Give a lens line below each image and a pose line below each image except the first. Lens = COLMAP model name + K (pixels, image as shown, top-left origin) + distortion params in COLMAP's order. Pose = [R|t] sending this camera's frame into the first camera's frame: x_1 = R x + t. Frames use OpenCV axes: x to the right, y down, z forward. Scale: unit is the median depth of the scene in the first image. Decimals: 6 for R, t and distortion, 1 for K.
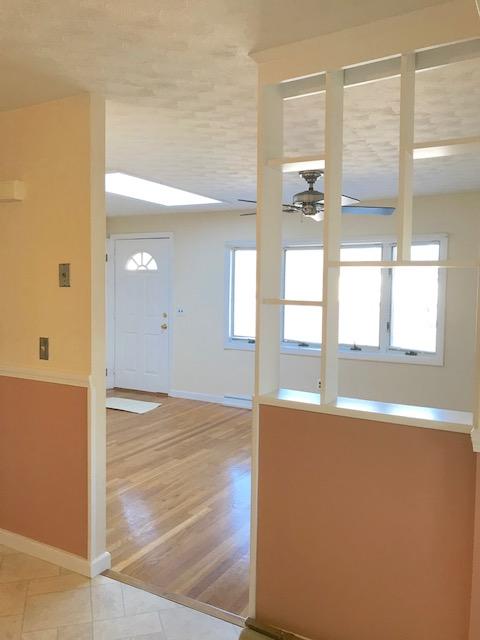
lens RADIAL K [[527.6, 0, 243.1], [0, 527.6, 312.5], [0, 0, 1]] dist [0.001570, -0.006328]
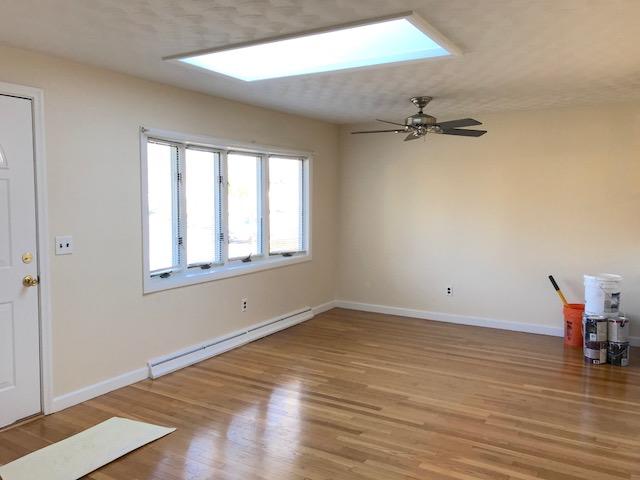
lens RADIAL K [[532.3, 0, 318.8], [0, 532.3, 236.6], [0, 0, 1]] dist [0.053532, -0.062944]
pose [[0.027396, -0.089202, 0.995637, -1.589471], [0.048192, 0.994970, 0.087816, -0.113654], [-0.998462, 0.045576, 0.031556, 1.796262]]
